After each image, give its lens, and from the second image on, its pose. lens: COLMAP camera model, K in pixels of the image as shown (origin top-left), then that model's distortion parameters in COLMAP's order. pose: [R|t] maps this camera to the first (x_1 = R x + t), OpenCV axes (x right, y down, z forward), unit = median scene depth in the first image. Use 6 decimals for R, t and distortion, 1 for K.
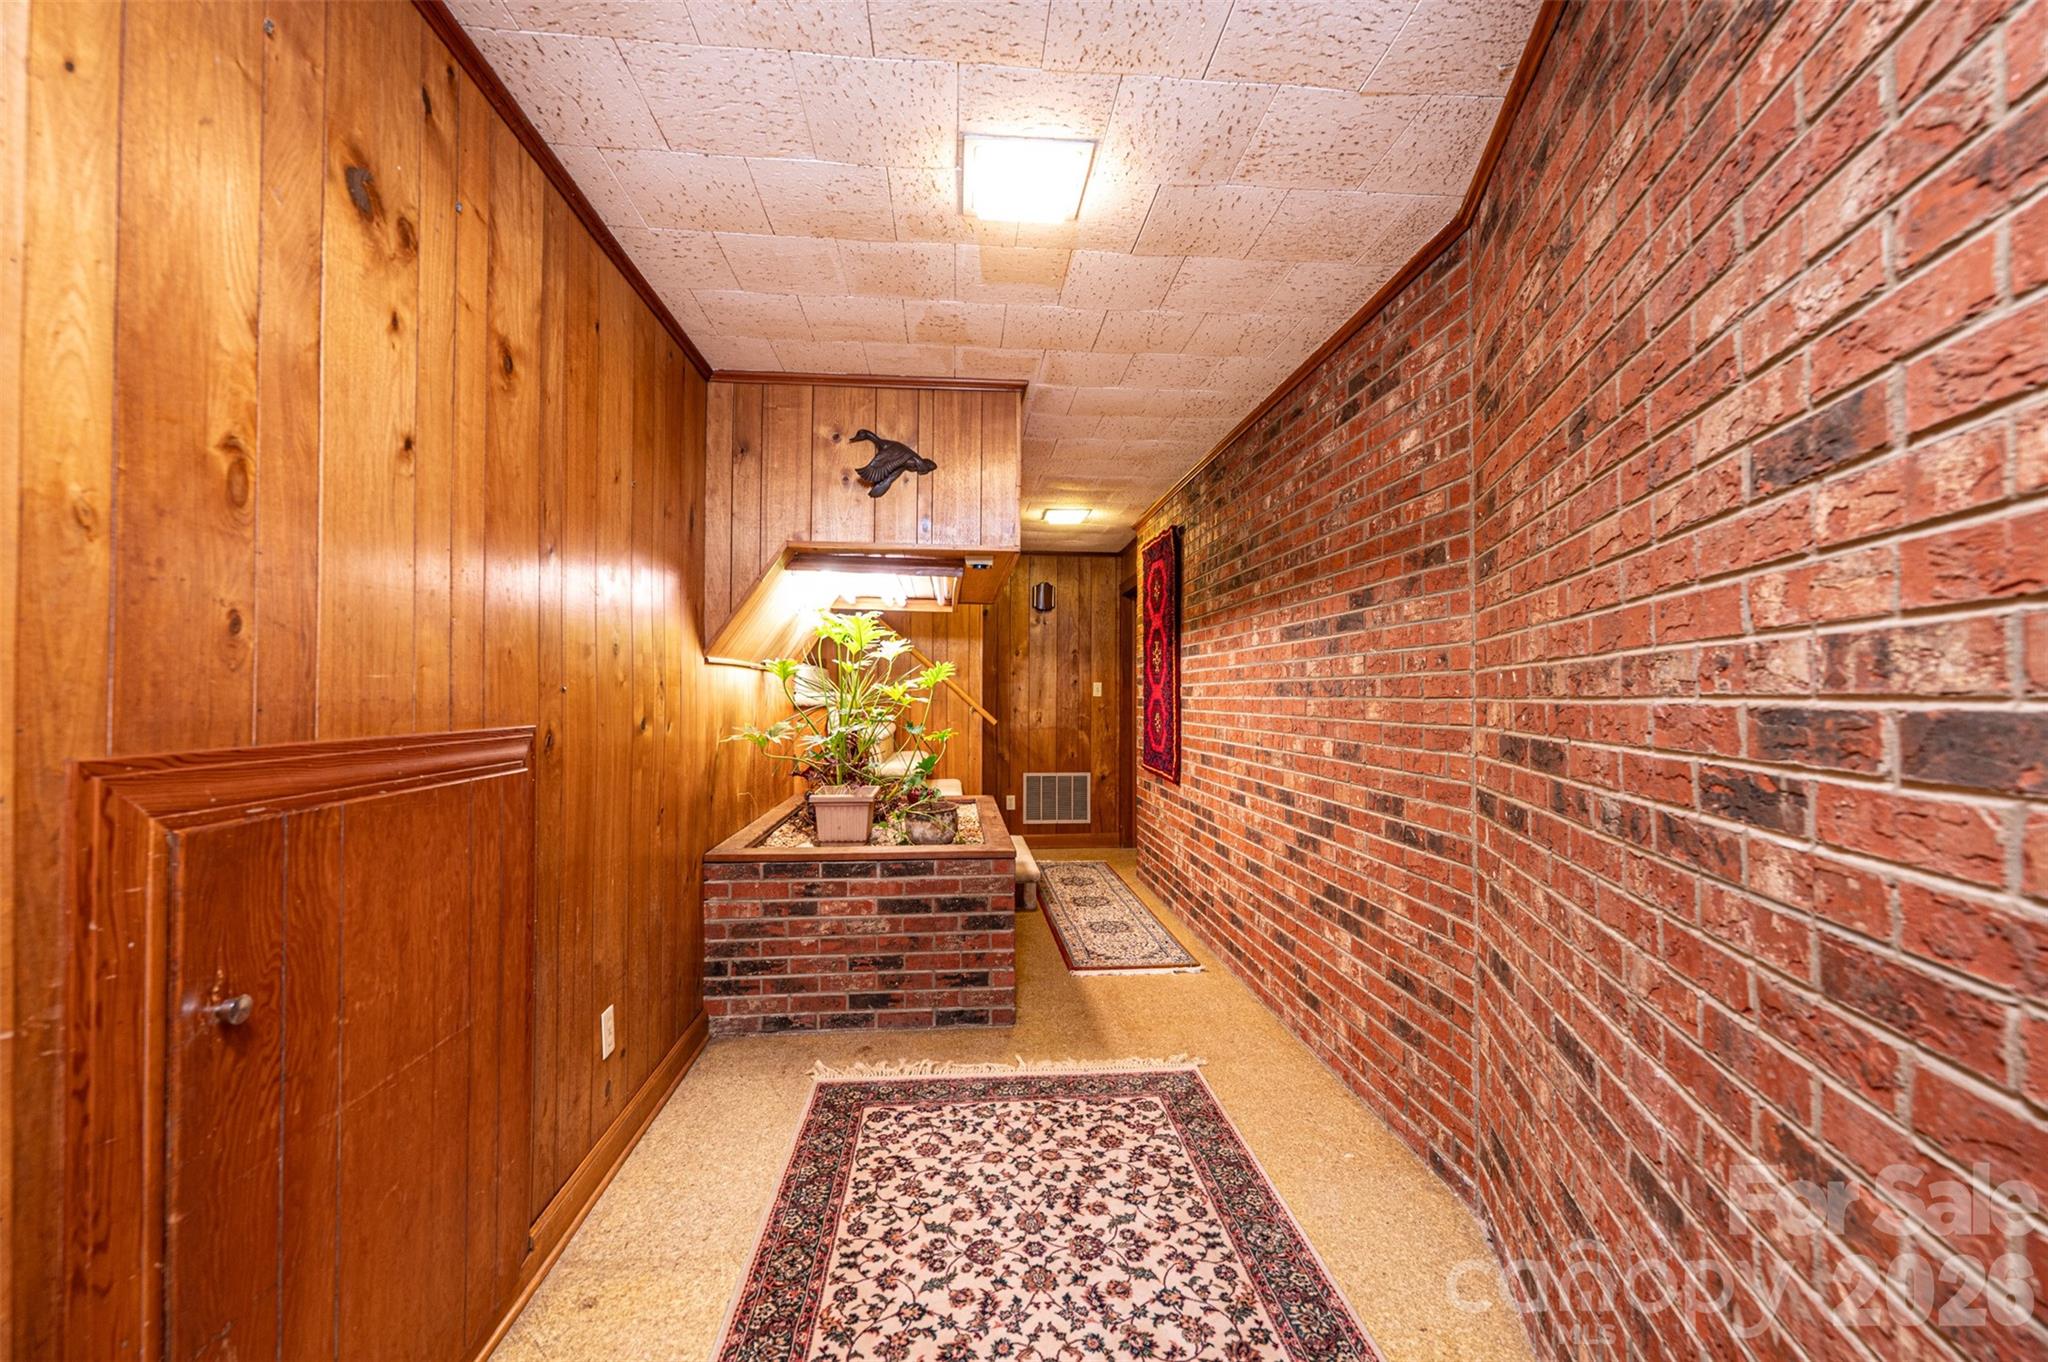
lens RADIAL K [[811.4, 0, 1026.8], [0, 811.4, 684.1], [0, 0, 1]] dist [-0.001873, 0.000360]
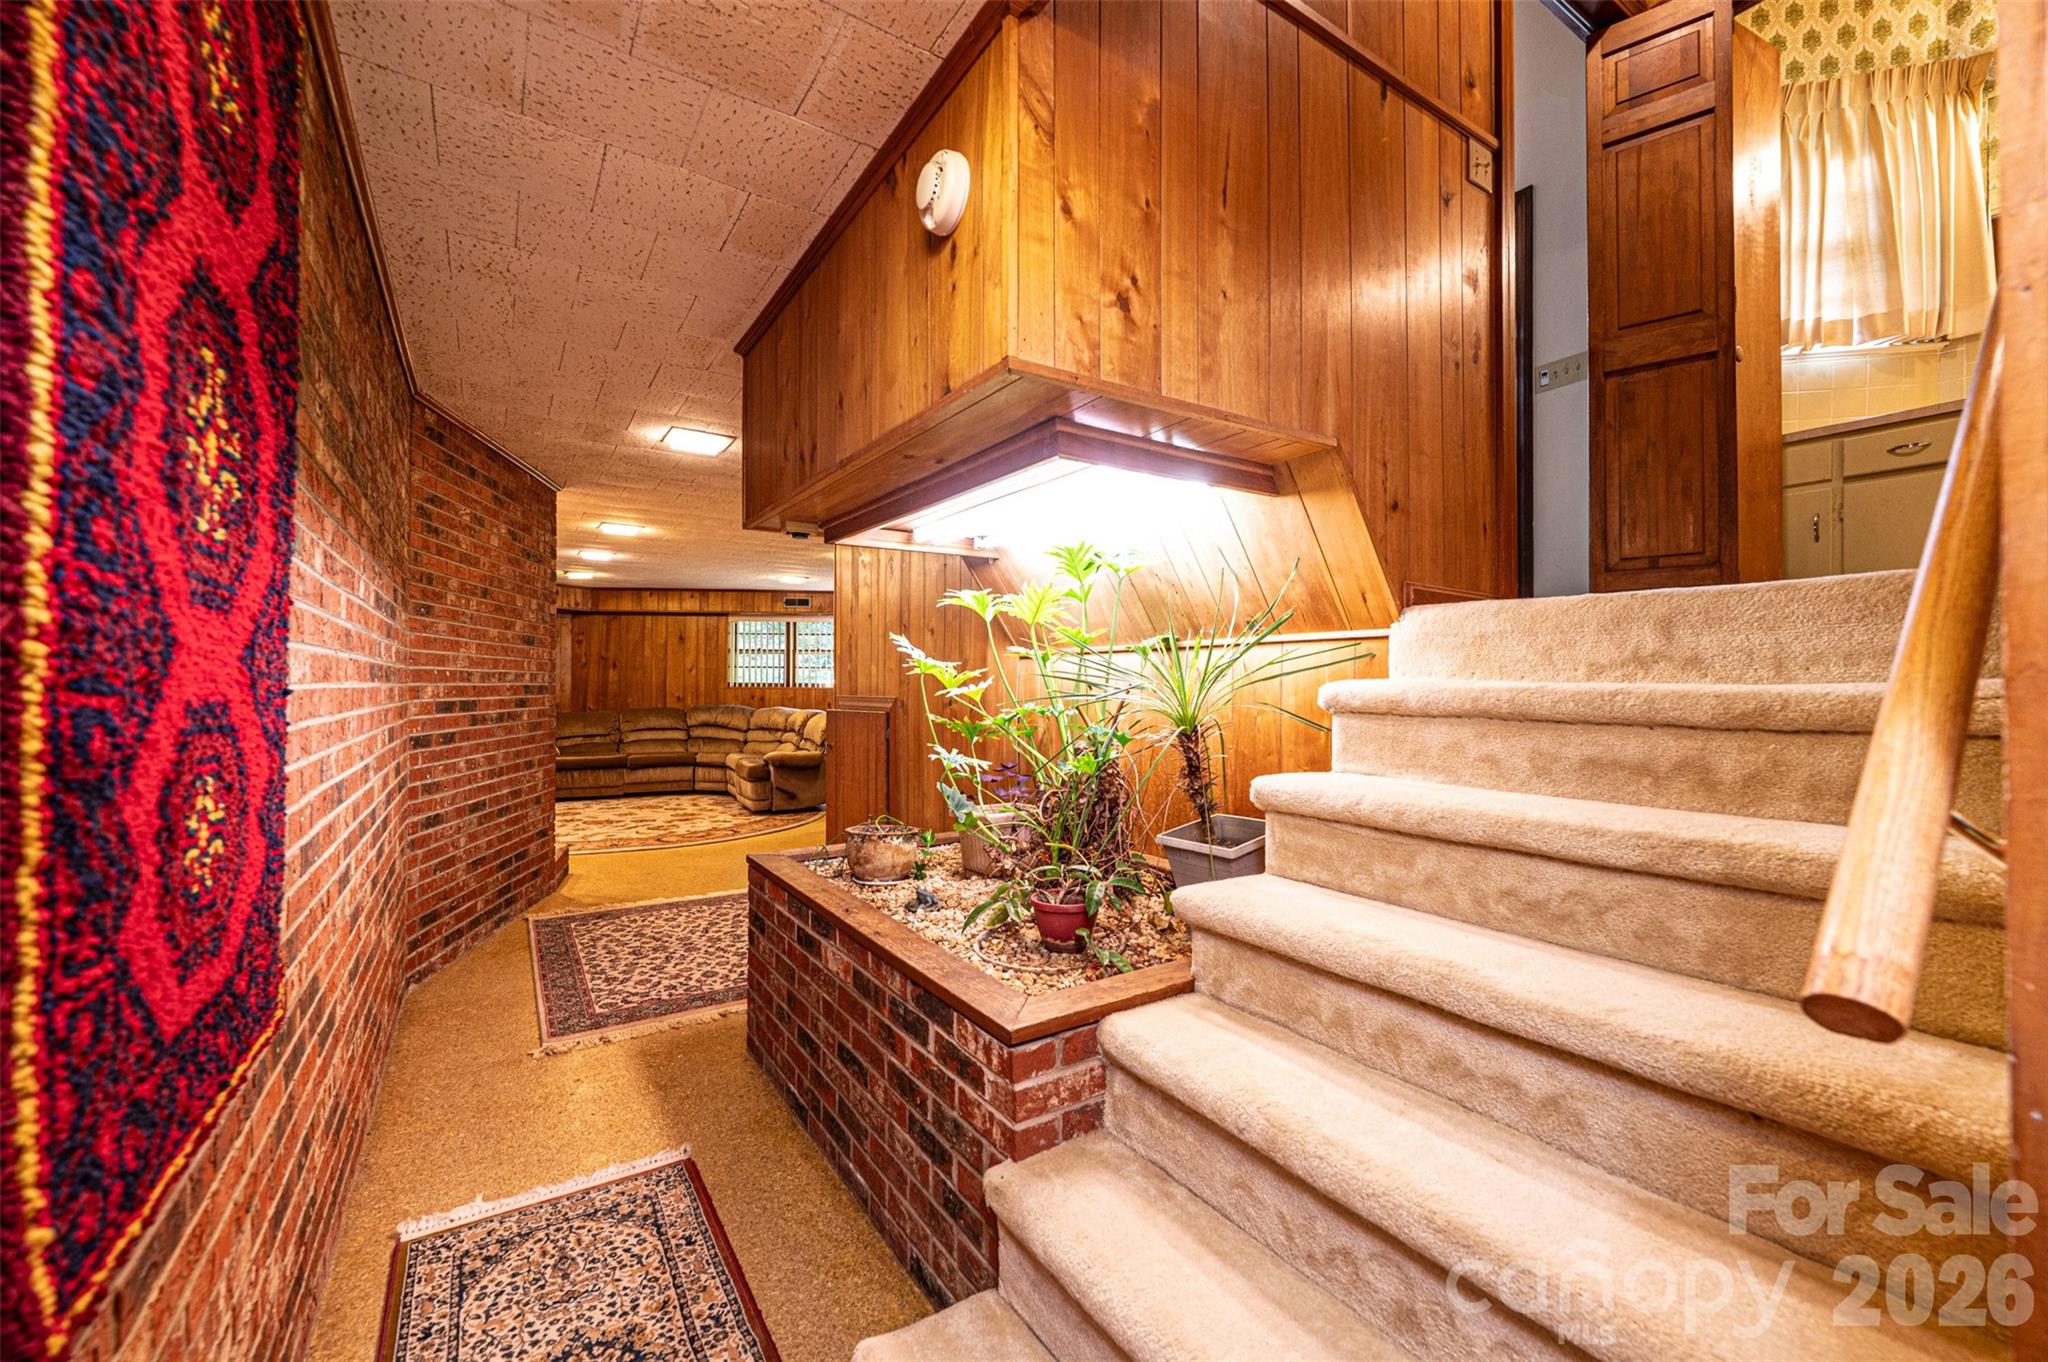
lens RADIAL K [[811.4, 0, 1026.2], [0, 811.4, 676.9], [0, 0, 1]] dist [-0.001873, 0.000360]
pose [[-0.880967, -0.007945, -0.473110, 0.200287], [0.001015, 0.999825, -0.018679, 0.031338], [0.473176, -0.016936, -0.880805, 2.749926]]
